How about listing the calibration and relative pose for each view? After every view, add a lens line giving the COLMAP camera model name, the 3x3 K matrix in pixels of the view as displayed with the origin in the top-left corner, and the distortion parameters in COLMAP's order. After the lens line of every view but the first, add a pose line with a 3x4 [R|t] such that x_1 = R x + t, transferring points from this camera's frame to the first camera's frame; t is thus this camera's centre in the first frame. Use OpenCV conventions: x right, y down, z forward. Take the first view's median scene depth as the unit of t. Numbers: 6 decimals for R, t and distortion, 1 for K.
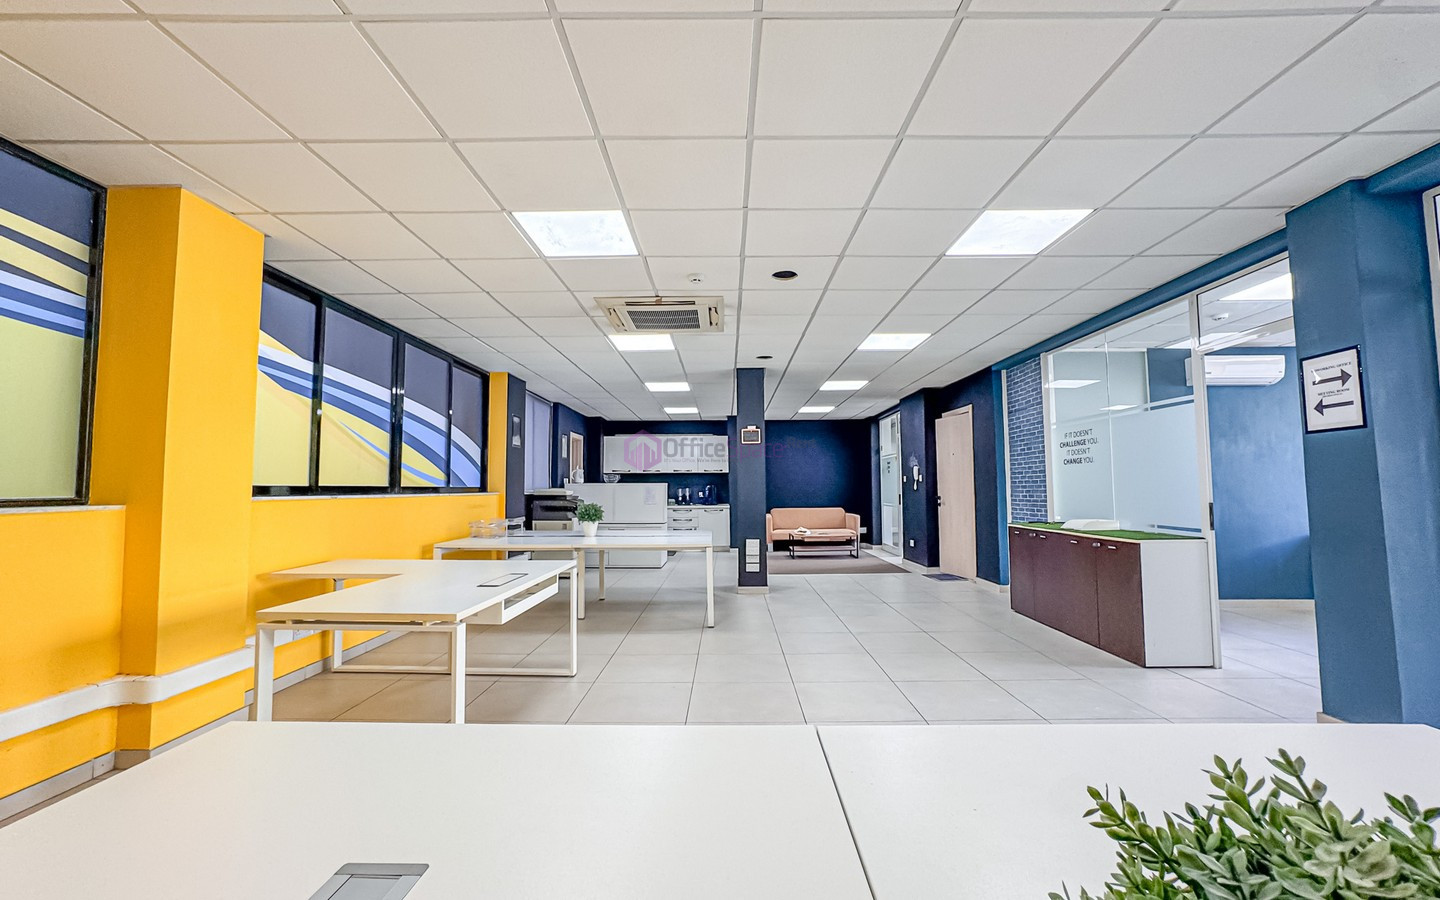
lens RADIAL K [[584.4, 0, 721.9], [0, 584.4, 451.1], [0, 0, 1]] dist [-0.039621, 0.019545]
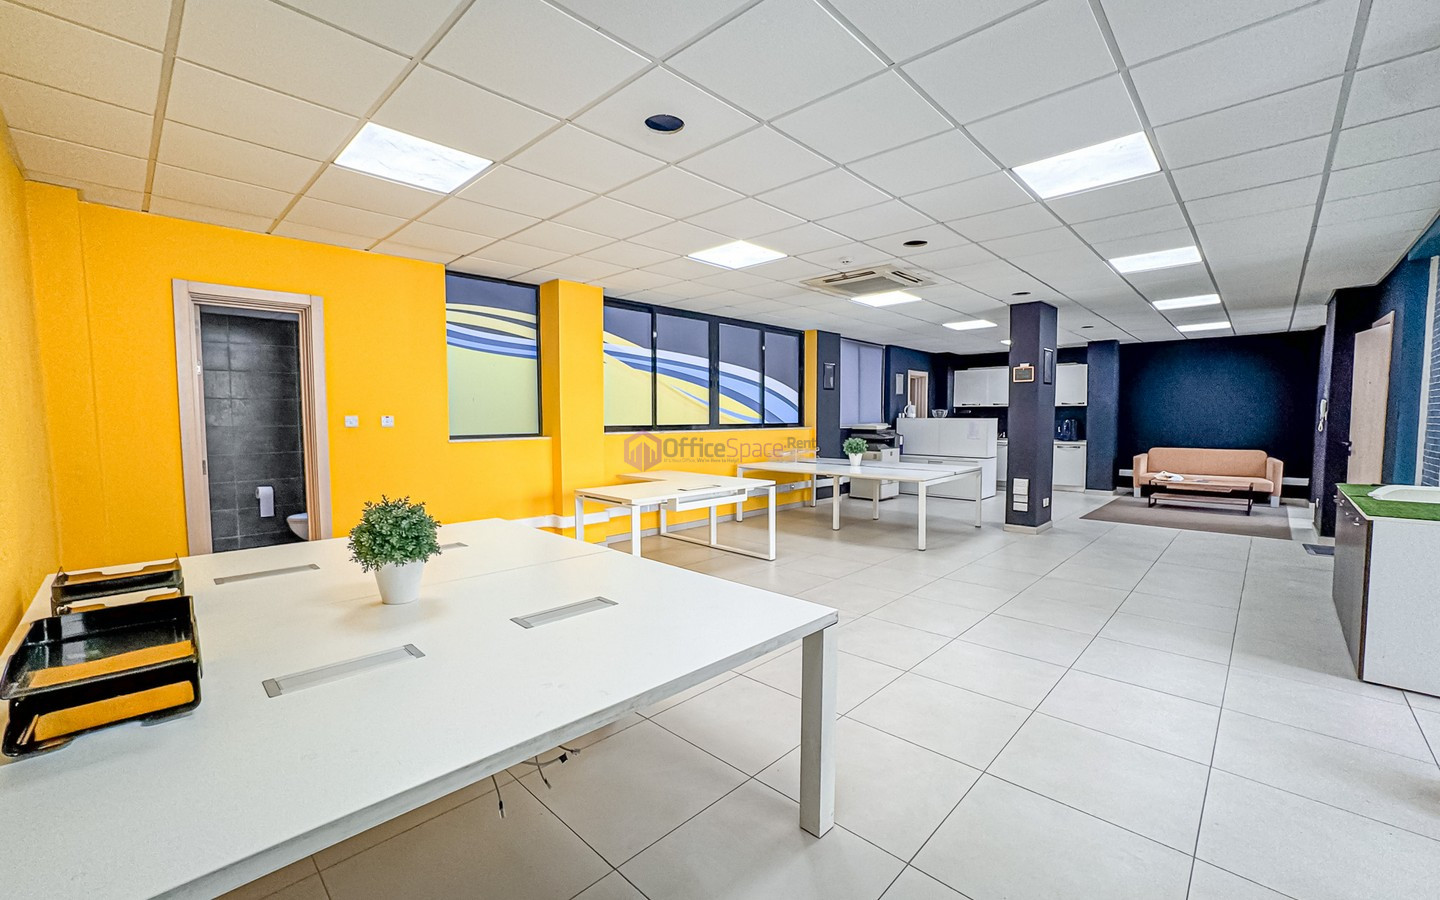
lens RADIAL K [[584.4, 0, 721.9], [0, 584.4, 451.1], [0, 0, 1]] dist [-0.039621, 0.019545]
pose [[0.729352, 0.044983, -0.682658, 0.421925], [0.041855, 0.993033, 0.110153, -0.030752], [0.682857, -0.108913, 0.722388, -0.066577]]
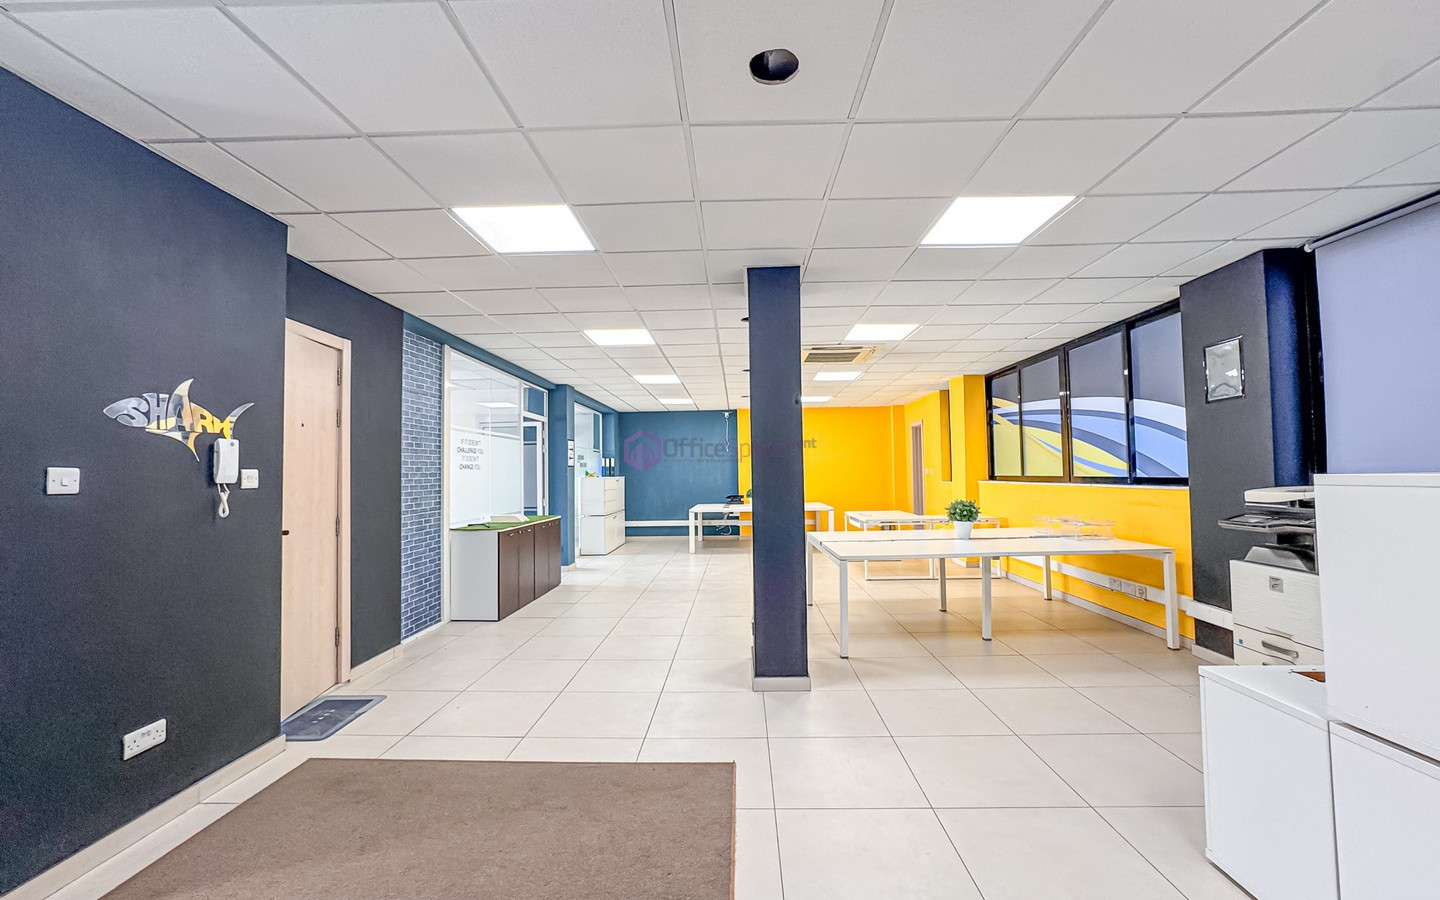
lens RADIAL K [[584.4, 0, 721.9], [0, 584.4, 451.1], [0, 0, 1]] dist [-0.039621, 0.019545]
pose [[-0.999504, 0.023412, 0.021081, 0.110221], [0.021117, 0.994437, -0.103194, 0.104490], [-0.023380, -0.102698, -0.994438, 1.971766]]
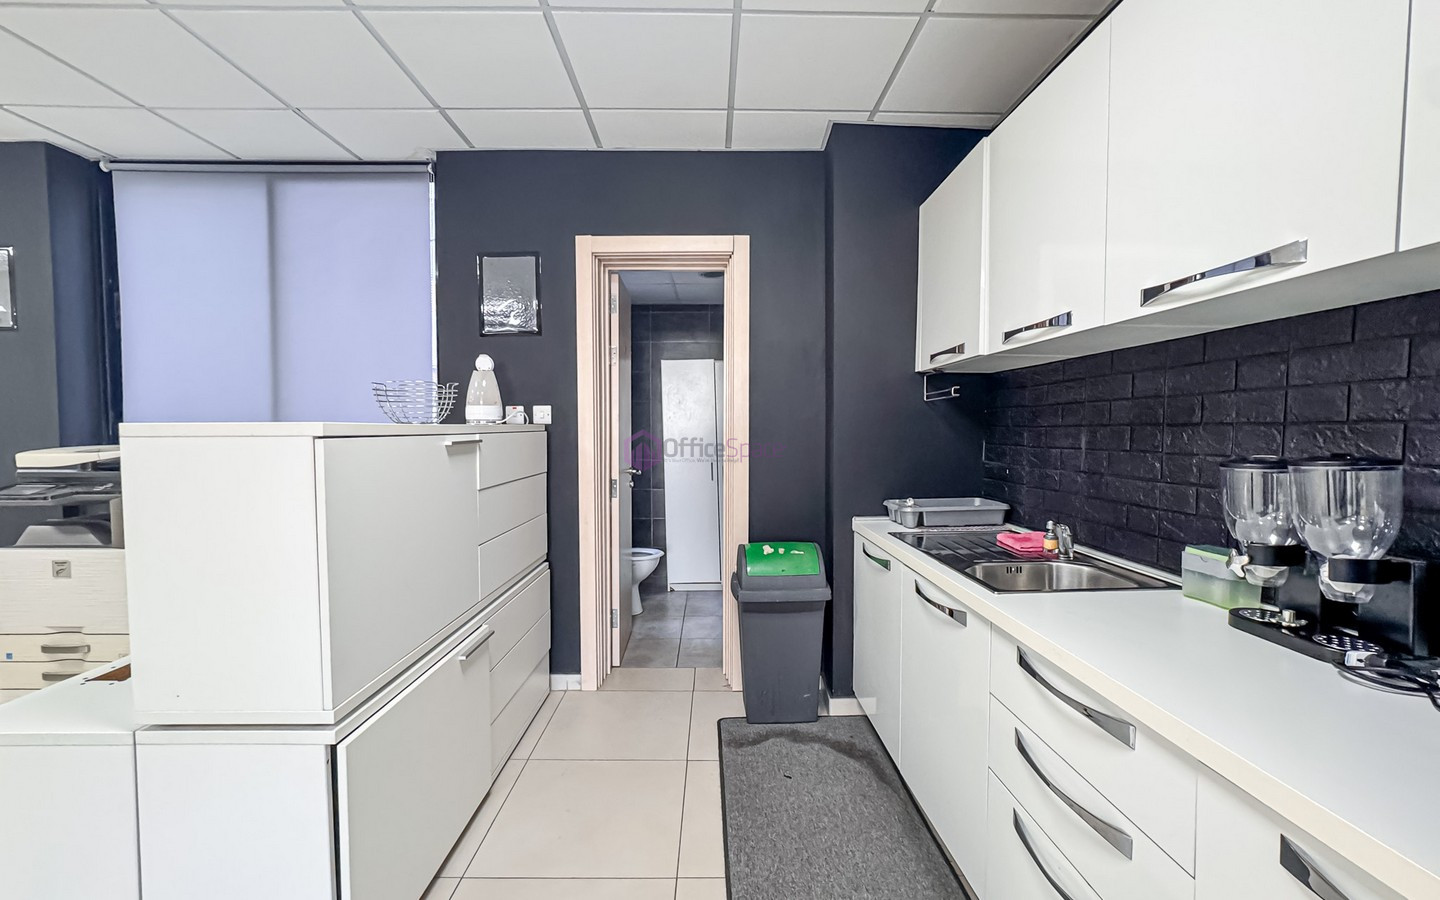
lens RADIAL K [[609.0, 0, 720.0], [0, 609.0, 450.0], [0, 0, 1]] dist [-0.022345, 0.008712]
pose [[0.014824, 0.045312, -0.998863, 0.058710], [0.064984, 0.996817, 0.046183, 0.106836], [0.997776, -0.065594, 0.011832, 1.907485]]
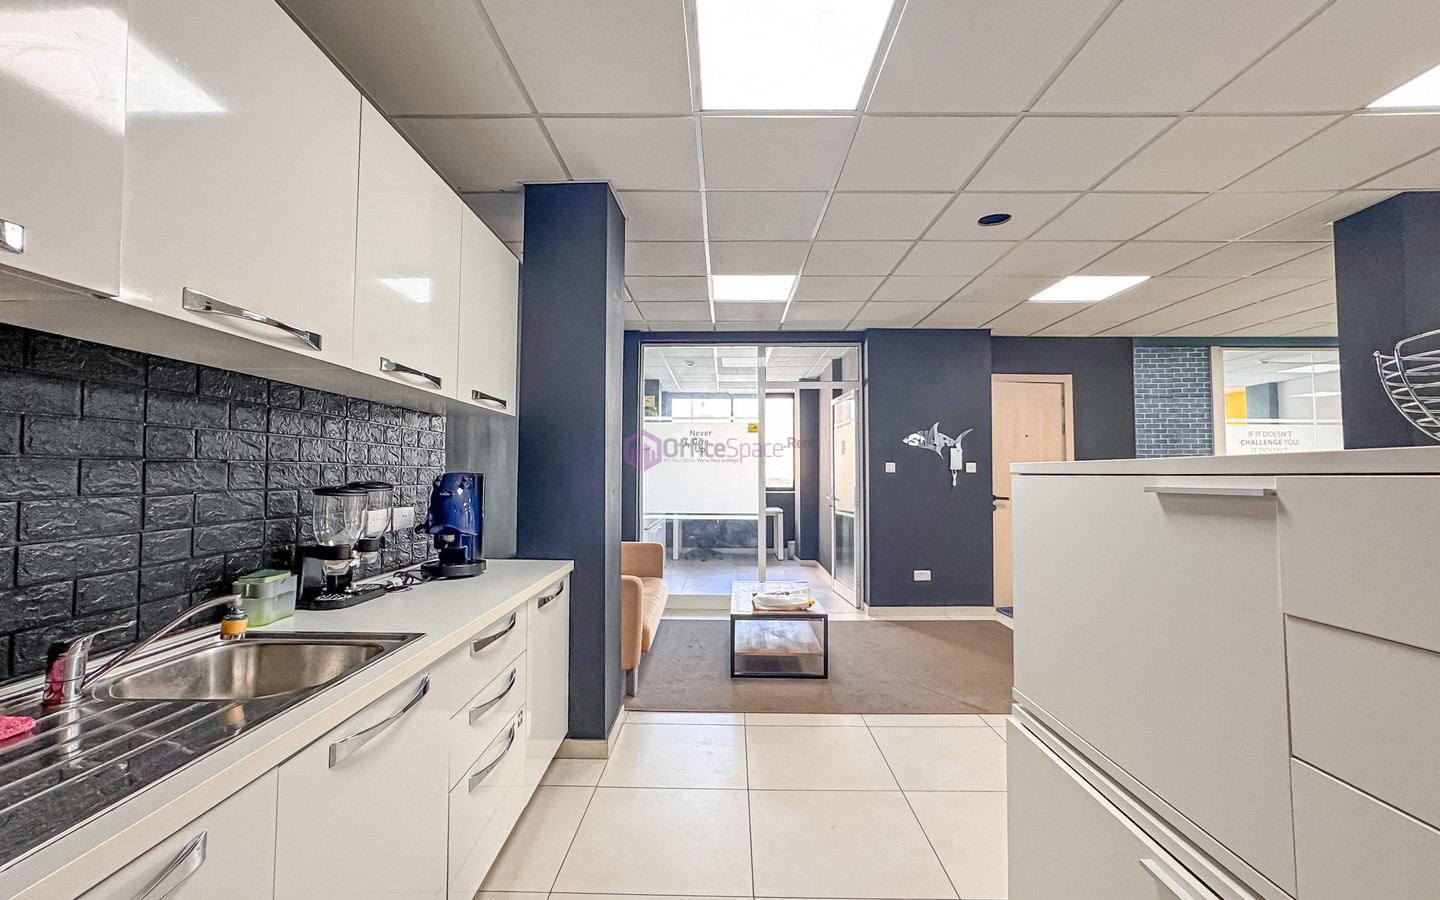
lens RADIAL K [[584.4, 0, 721.9], [0, 584.4, 451.1], [0, 0, 1]] dist [-0.039621, 0.019545]
pose [[0.009185, 0.042798, 0.999042, -0.439937], [-0.066512, 0.996897, -0.042095, 0.109484], [-0.997743, -0.066062, 0.012003, 1.900996]]
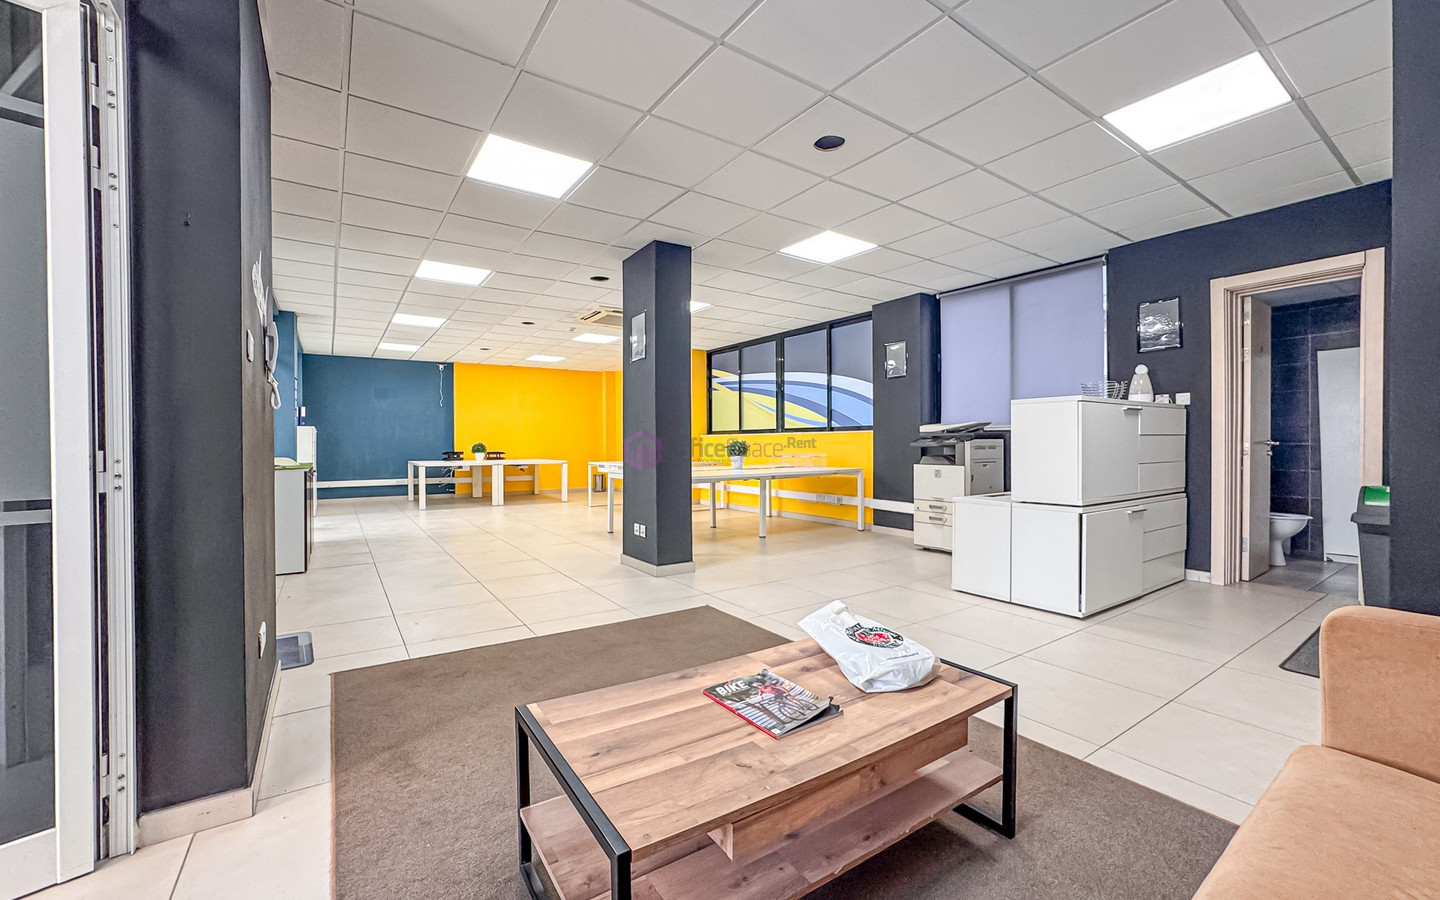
lens RADIAL K [[584.4, 0, 721.9], [0, 584.4, 451.1], [0, 0, 1]] dist [-0.039621, 0.019545]
pose [[-0.821548, 0.018814, -0.569829, 0.477660], [0.047510, 0.998238, -0.035538, 0.158252], [0.568156, -0.056269, -0.820995, 2.038936]]
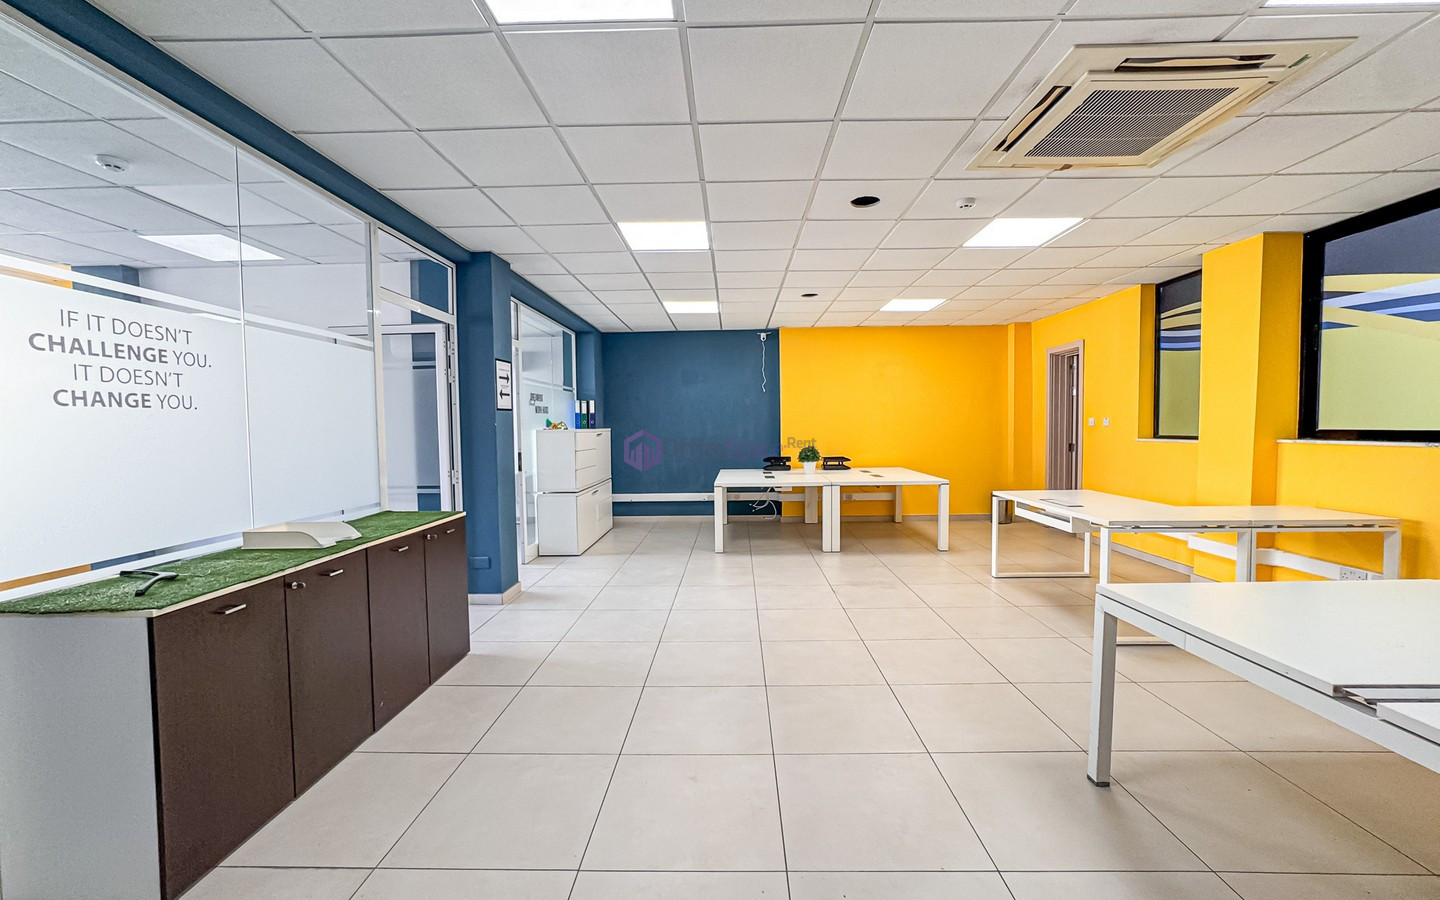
lens RADIAL K [[584.4, 0, 721.9], [0, 584.4, 451.1], [0, 0, 1]] dist [-0.039621, 0.019545]
pose [[-0.999716, 0.018959, 0.014433, 0.219327], [0.018651, 0.999601, -0.021194, 0.060856], [-0.014829, -0.020919, -0.999671, 1.288124]]
